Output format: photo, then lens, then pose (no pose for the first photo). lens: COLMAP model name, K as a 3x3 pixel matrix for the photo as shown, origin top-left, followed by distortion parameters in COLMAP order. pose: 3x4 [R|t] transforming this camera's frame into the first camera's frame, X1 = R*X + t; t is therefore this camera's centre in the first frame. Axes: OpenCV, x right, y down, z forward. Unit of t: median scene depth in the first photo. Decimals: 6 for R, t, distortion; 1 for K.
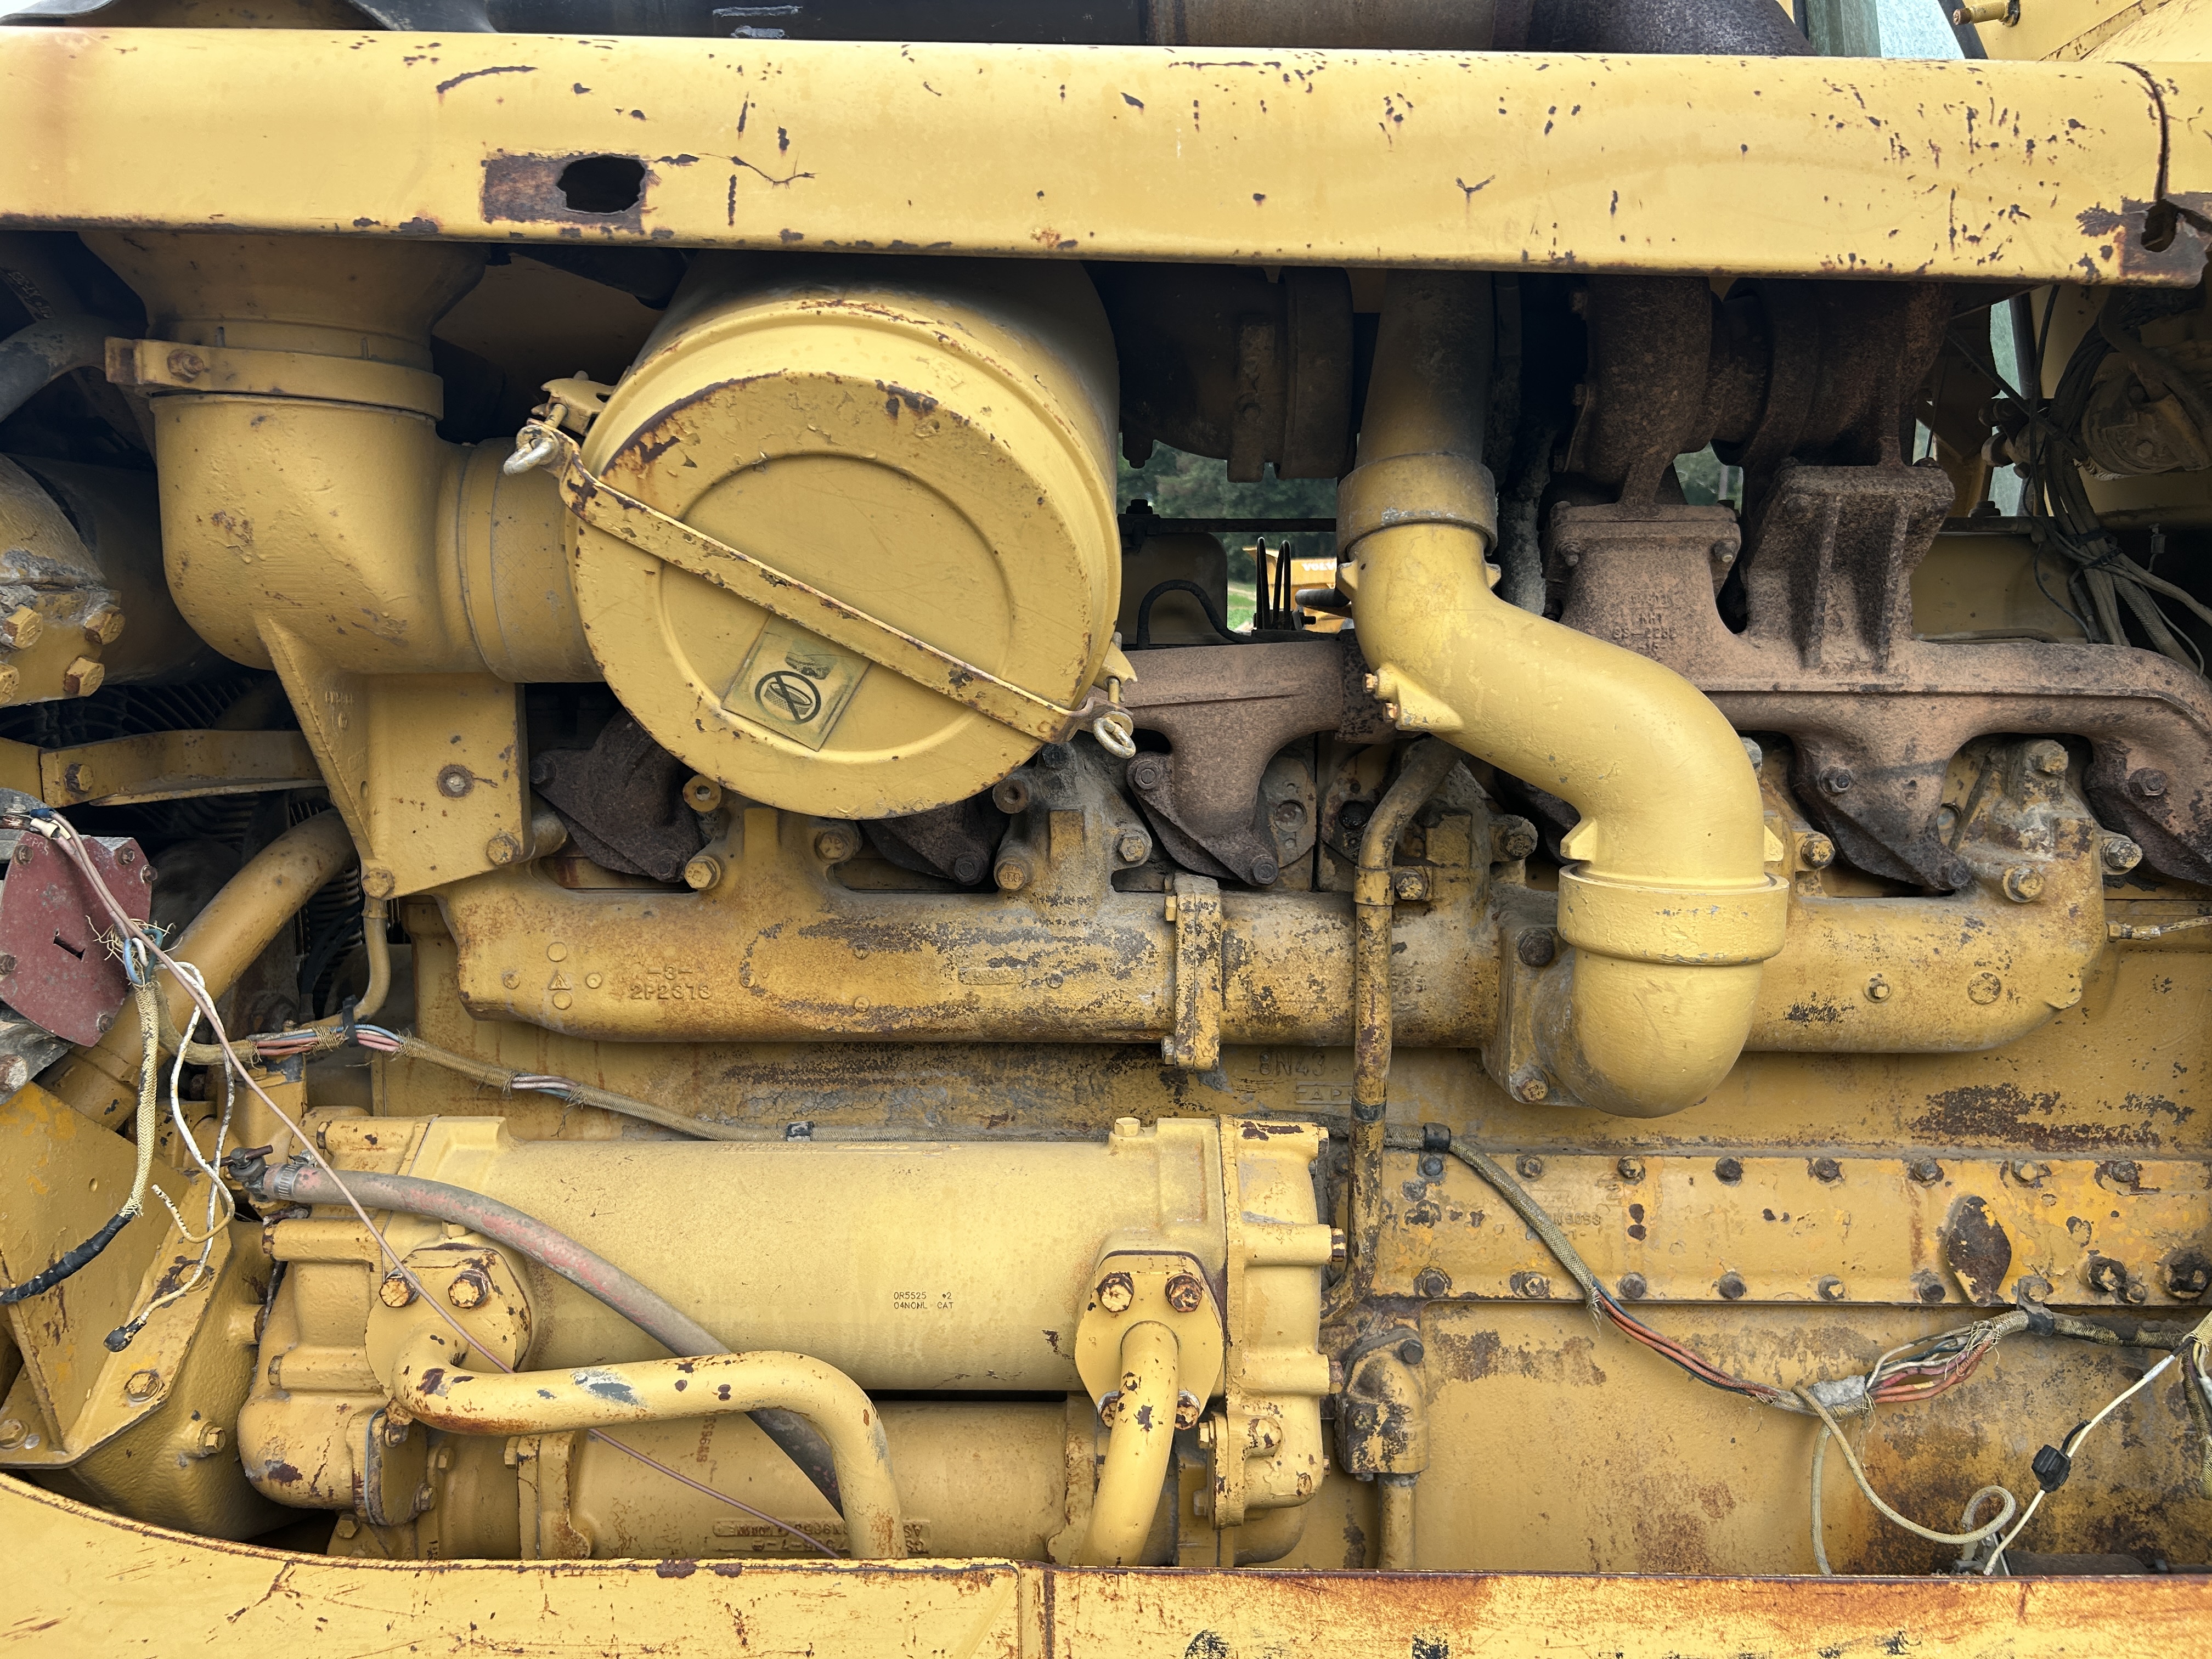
lens RADIAL K [[1673.6, 0, 1104.8], [0, 1673.6, 797.9], [0, 0, 1]] dist [0.044434, -0.049147]
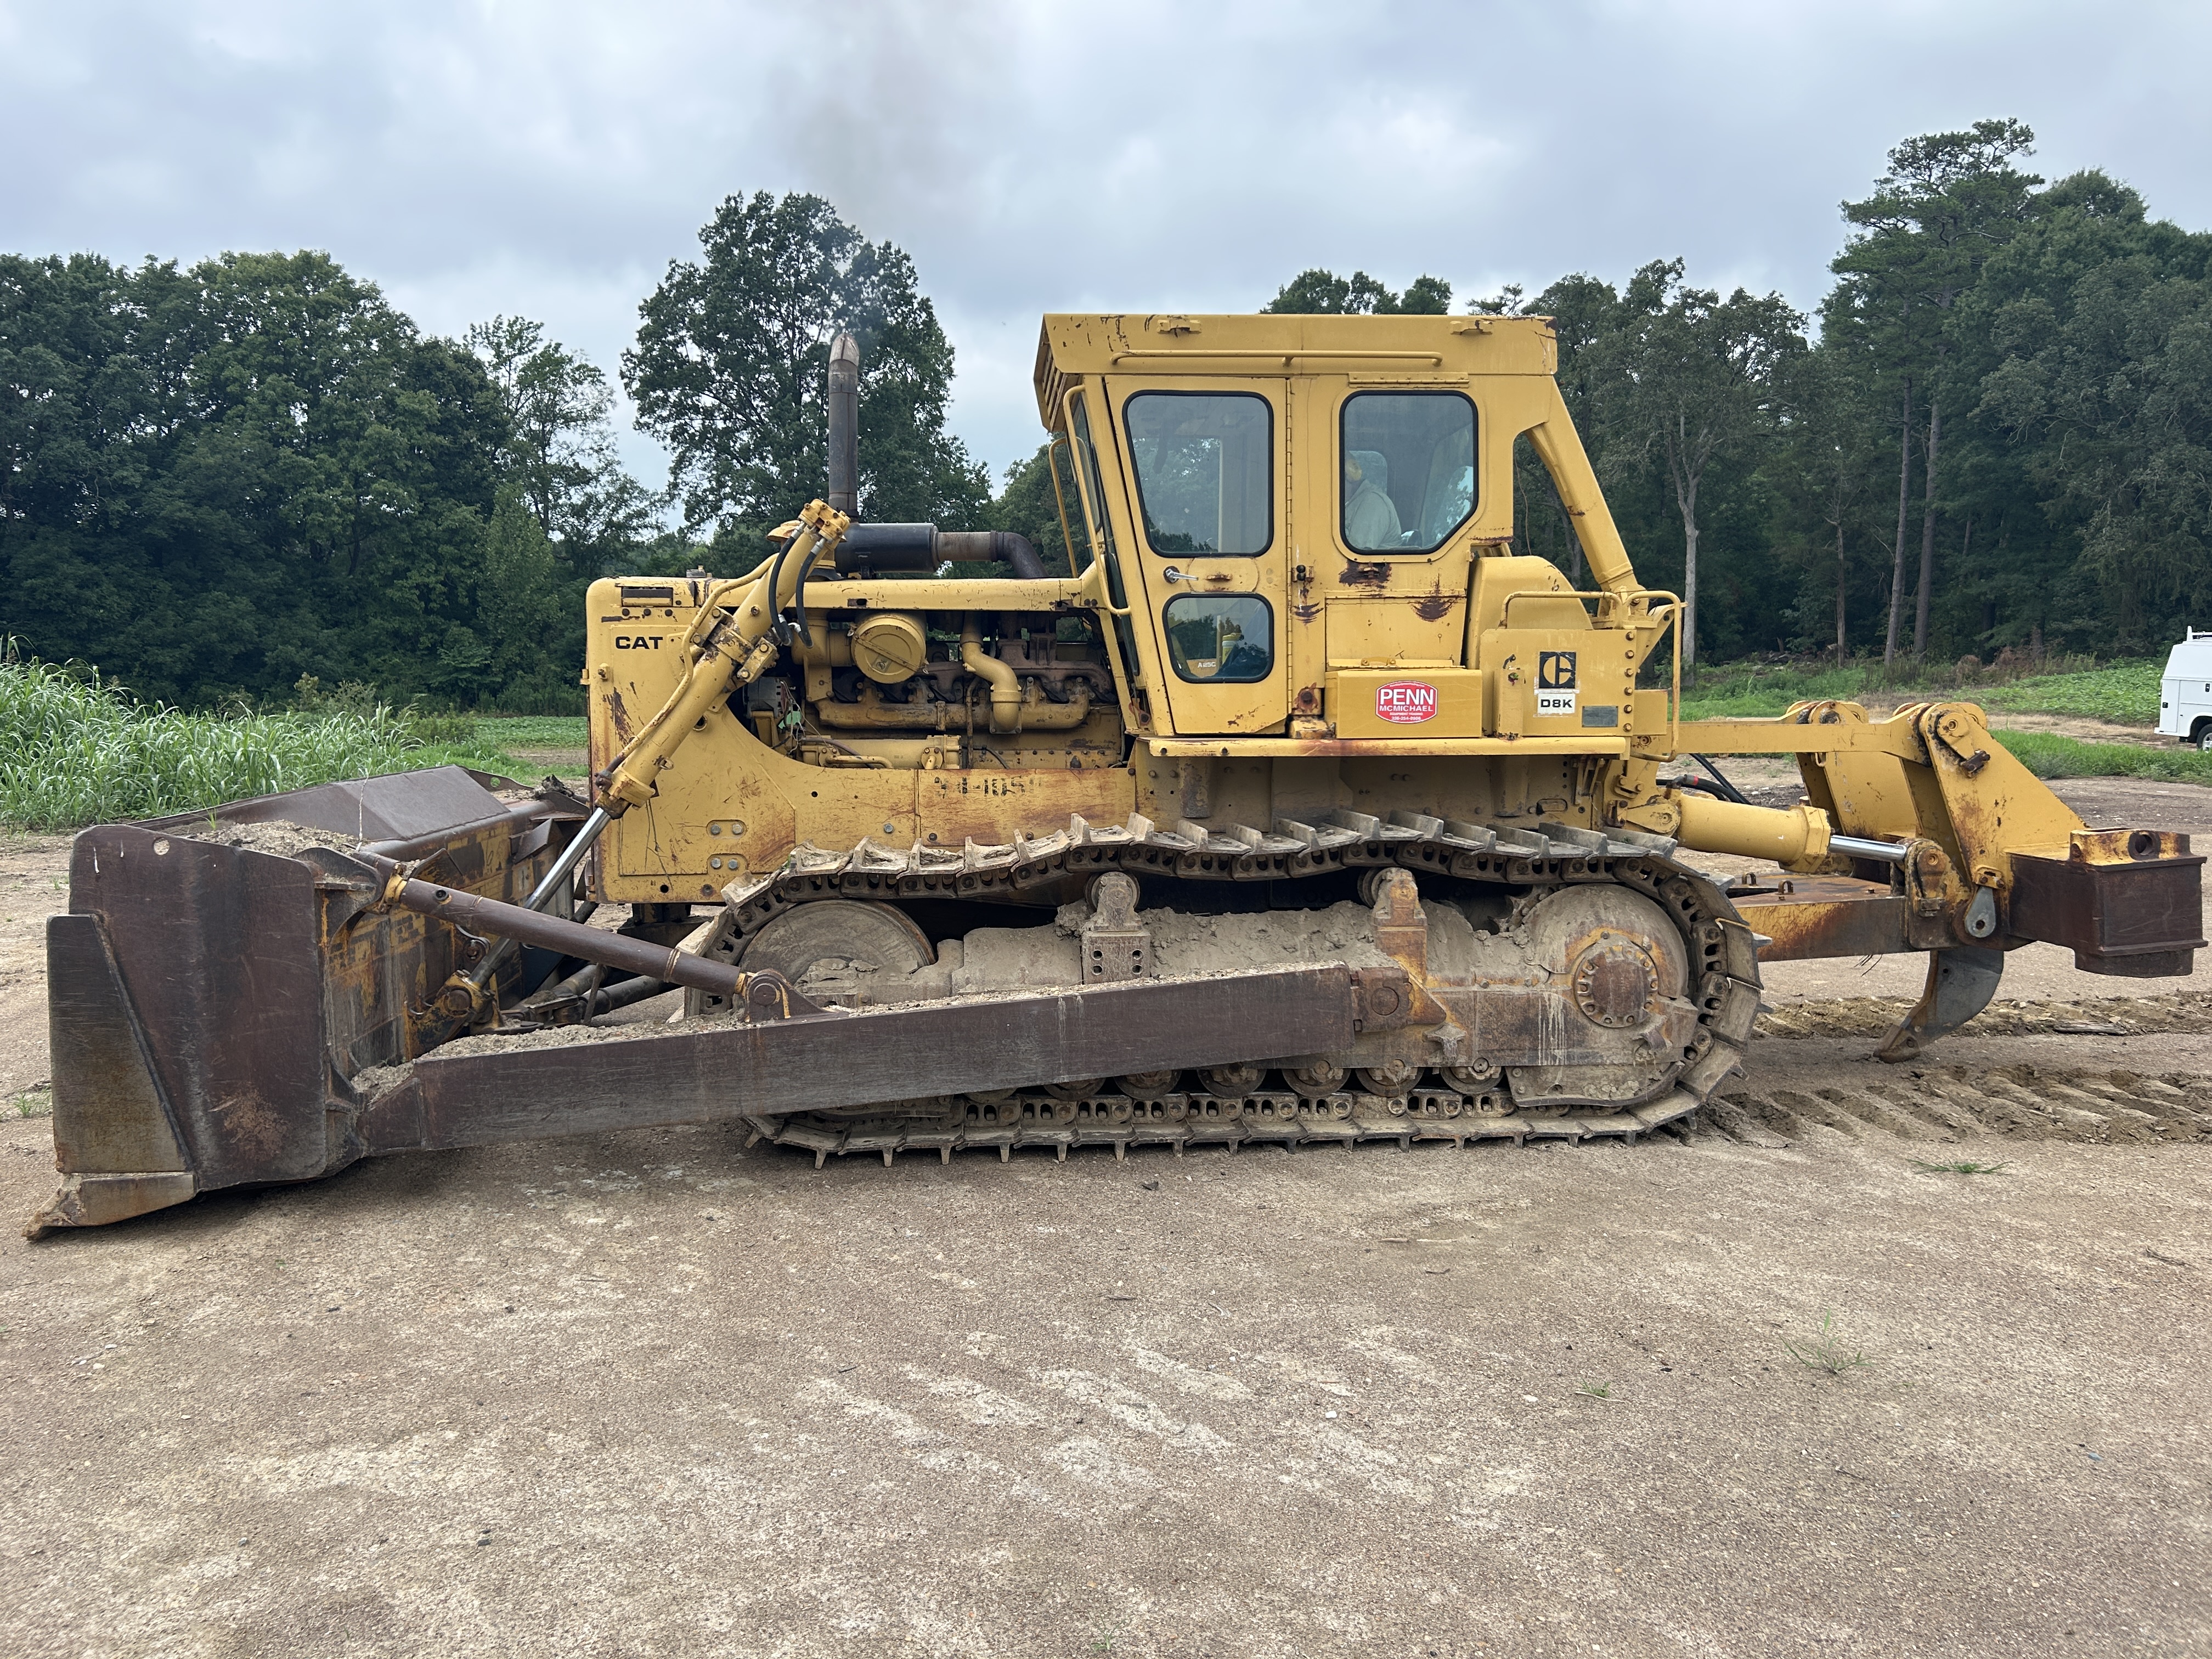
lens RADIAL K [[1673.6, 0, 1104.8], [0, 1673.6, 797.9], [0, 0, 1]] dist [0.044434, -0.049147]
pose [[0.996951, -0.008104, 0.077605, 0.178501], [0.012903, 0.998022, -0.061530, 0.806831], [-0.076953, 0.062344, 0.995084, -5.213998]]
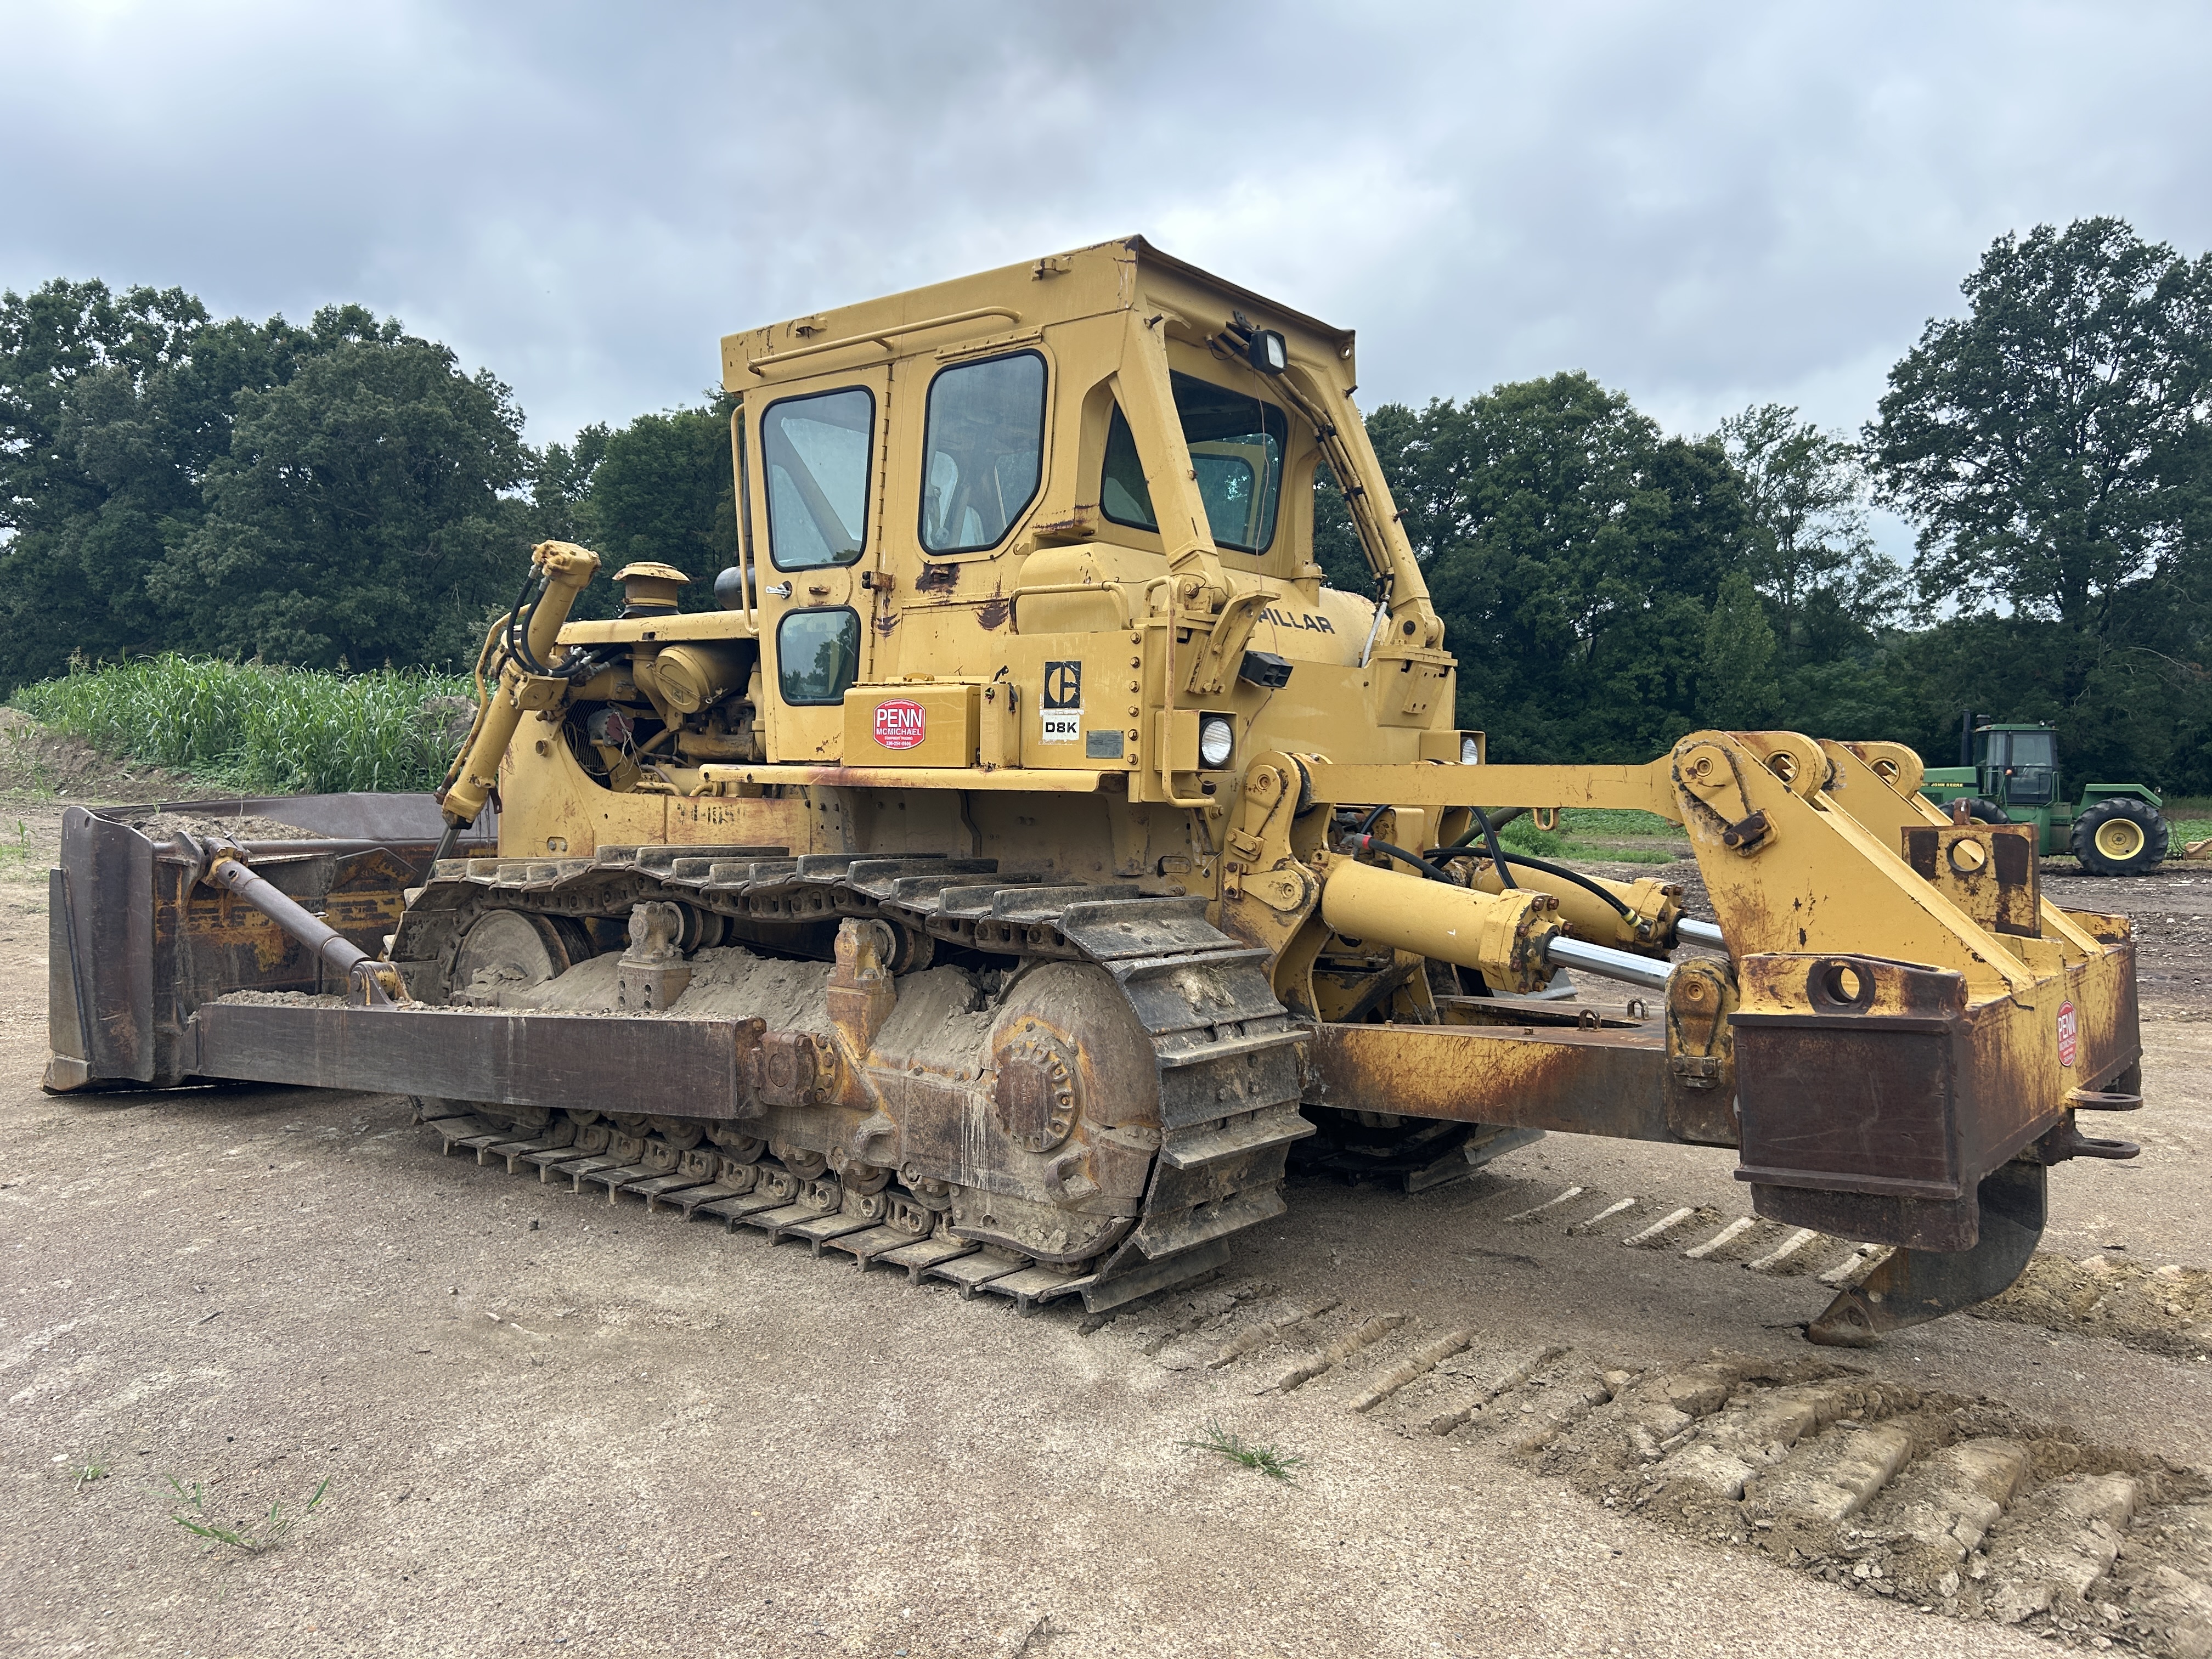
lens RADIAL K [[1678.9, 0, 1147.2], [0, 1678.9, 800.5], [0, 0, 1]] dist [0.084822, -0.106534]
pose [[0.781721, 0.021672, -0.623252, 5.113292], [-0.094849, 0.991901, -0.084475, 0.702408], [0.616373, 0.125151, 0.777445, -2.973229]]
